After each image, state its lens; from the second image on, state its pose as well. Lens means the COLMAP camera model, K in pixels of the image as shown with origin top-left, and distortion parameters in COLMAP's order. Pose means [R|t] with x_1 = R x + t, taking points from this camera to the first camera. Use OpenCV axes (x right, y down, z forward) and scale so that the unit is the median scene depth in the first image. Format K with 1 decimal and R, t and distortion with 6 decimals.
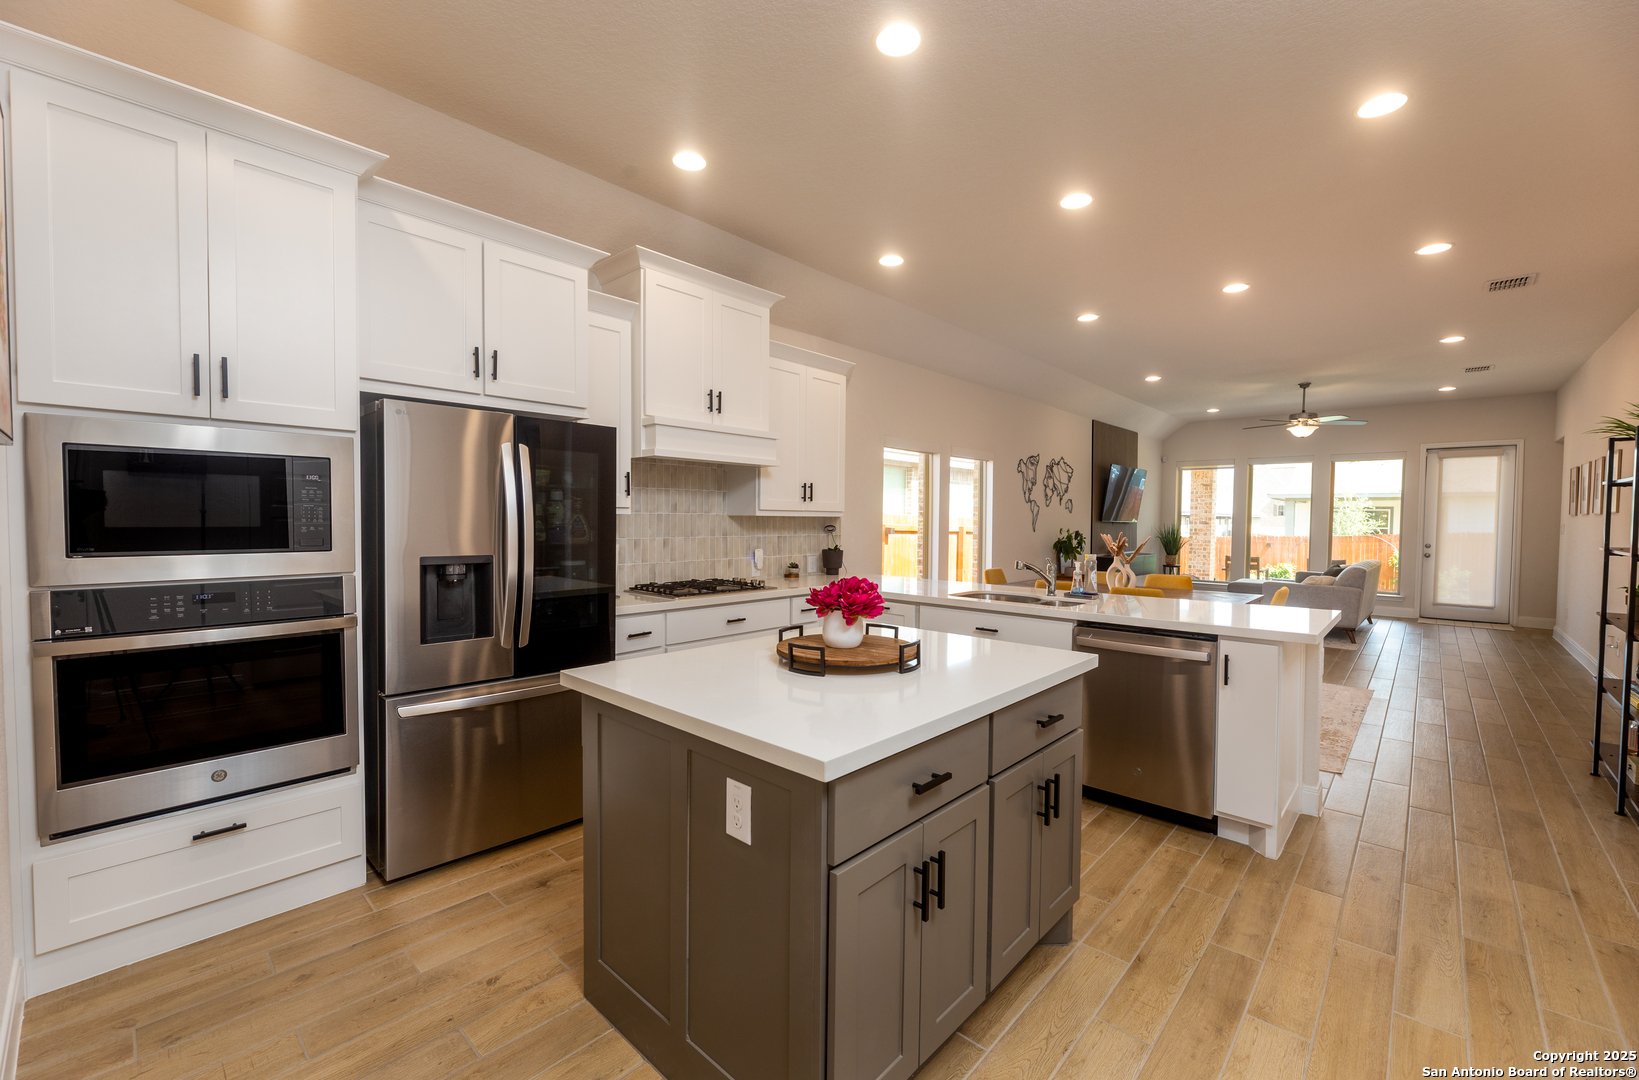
lens RADIAL K [[667.5, 0, 826.9], [0, 667.5, 540.8], [0, 0, 1]] dist [-0.004684, 0.000552]
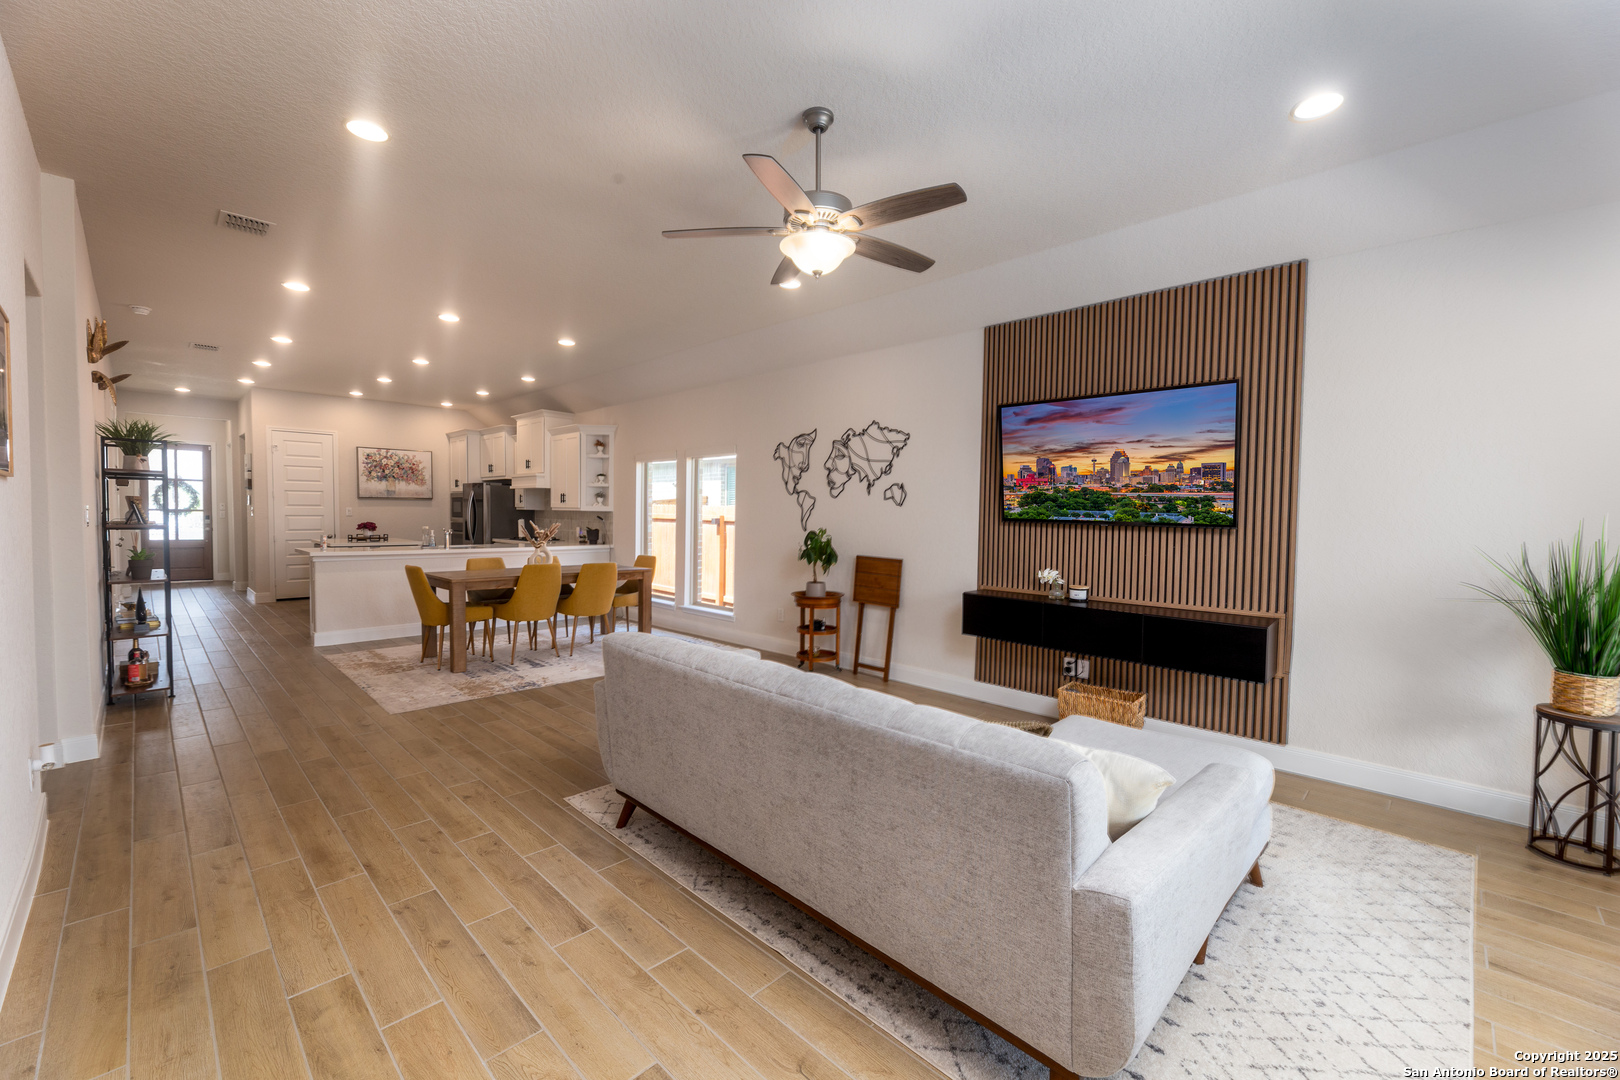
lens RADIAL K [[659.8, 0, 819.4], [0, 659.8, 532.9], [0, 0, 1]] dist [-0.004684, 0.000552]
pose [[-0.028667, 0.023125, -0.999321, 2.172431], [-0.048182, 0.998538, 0.024489, -0.060891], [0.998427, 0.048851, -0.027511, 2.072372]]
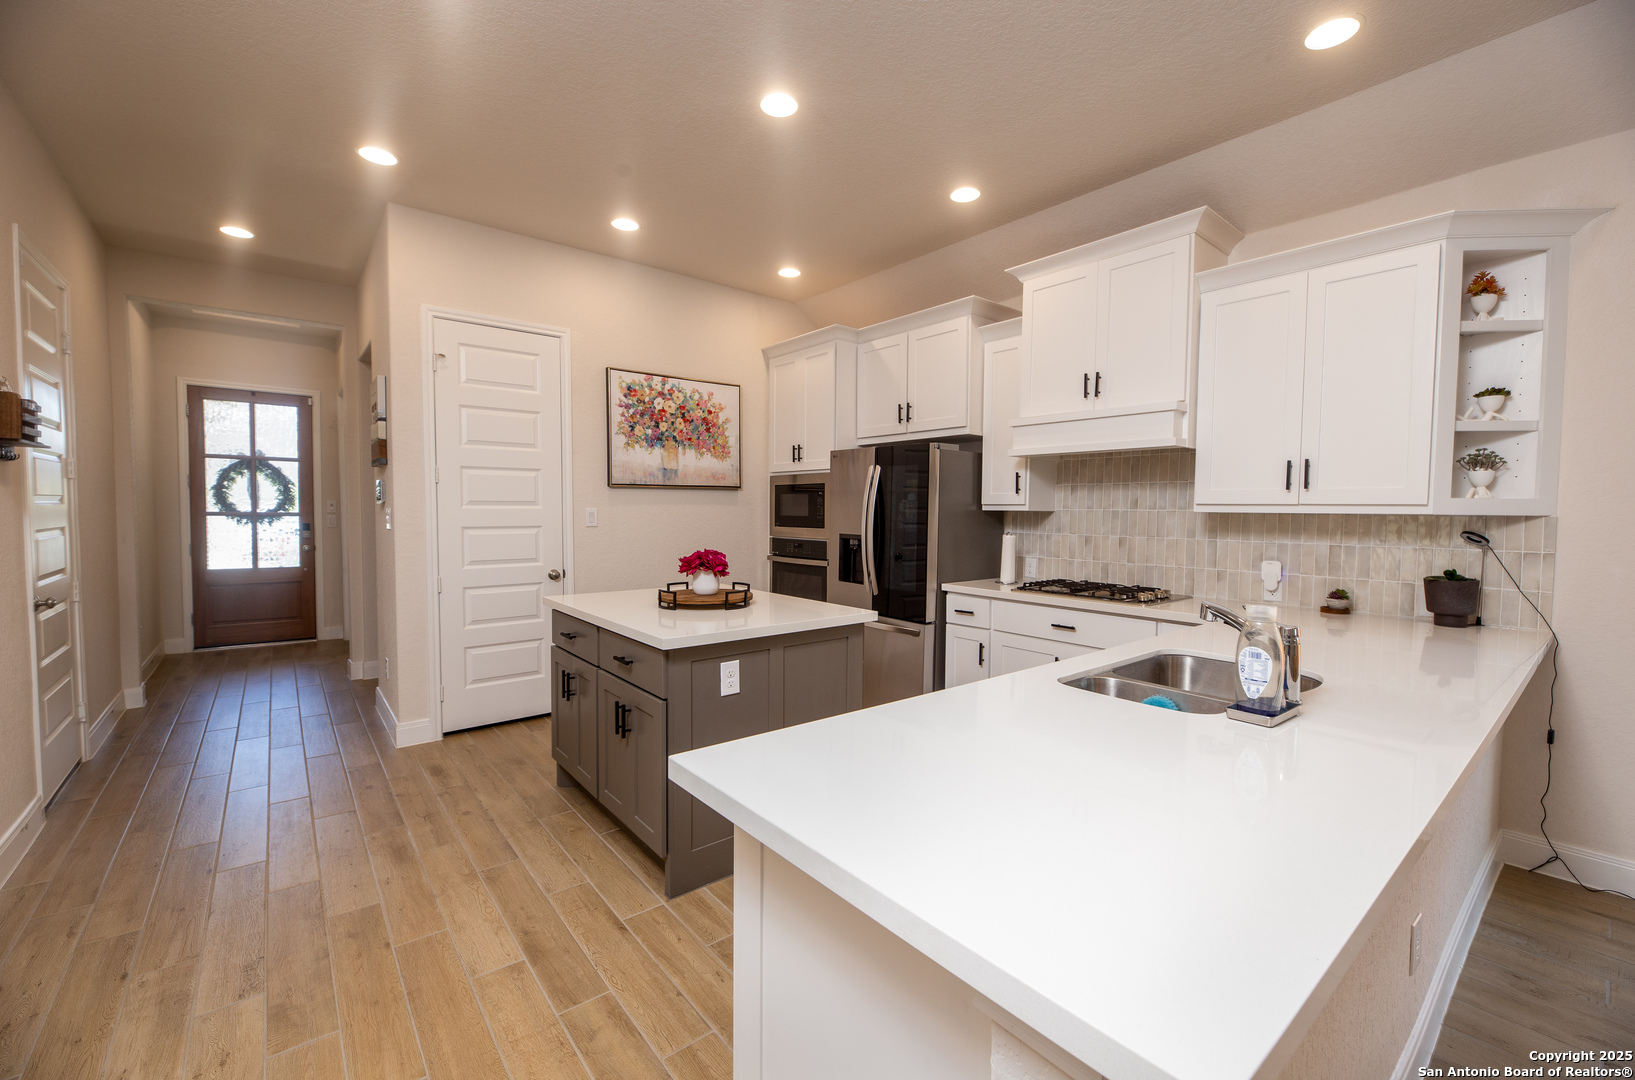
lens RADIAL K [[665.9, 0, 818.5], [0, 665.9, 537.8], [0, 0, 1]] dist [-0.004684, 0.000552]
pose [[-0.146272, 0.032037, -0.988726, 0.744116], [-0.045041, 0.998223, 0.039008, -0.020216], [0.988219, 0.050239, -0.144569, 0.737335]]
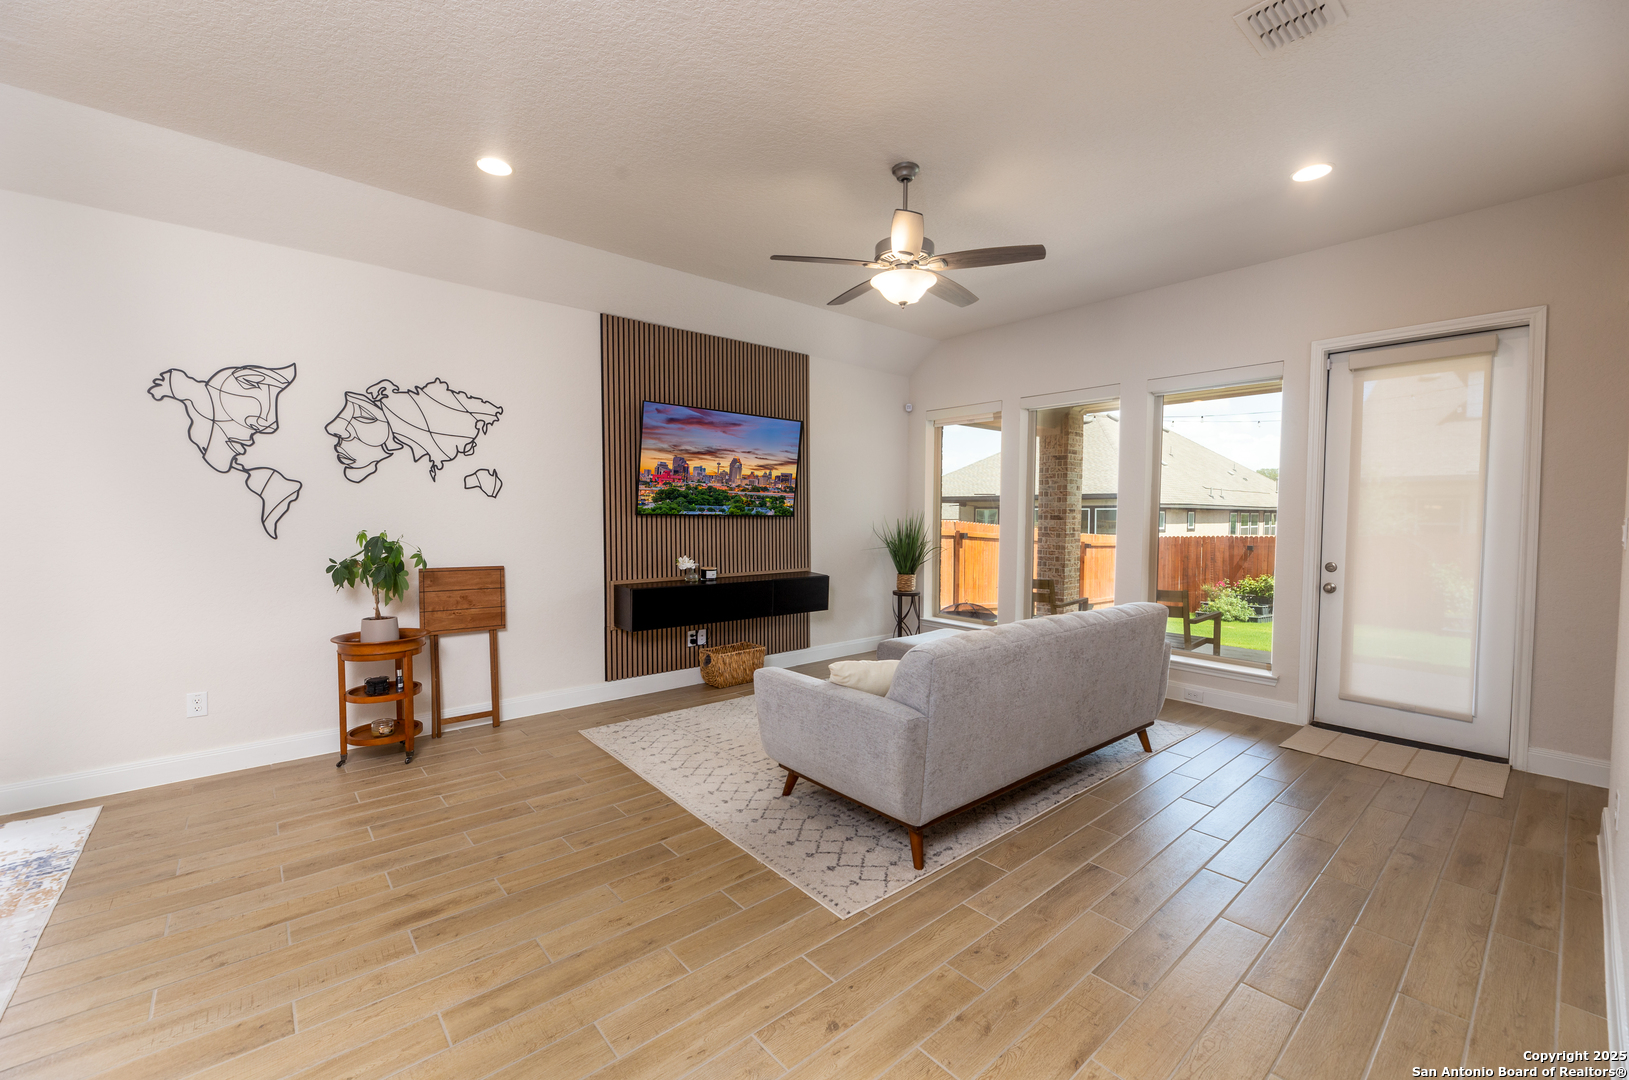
lens RADIAL K [[663.5, 0, 811.1], [0, 663.5, 548.1], [0, 0, 1]] dist [-0.004684, 0.000552]
pose [[0.992701, 0.003891, -0.120543, 1.437071], [-0.001733, 0.999836, 0.017999, -0.031399], [0.120593, -0.017659, 0.992545, 1.206071]]
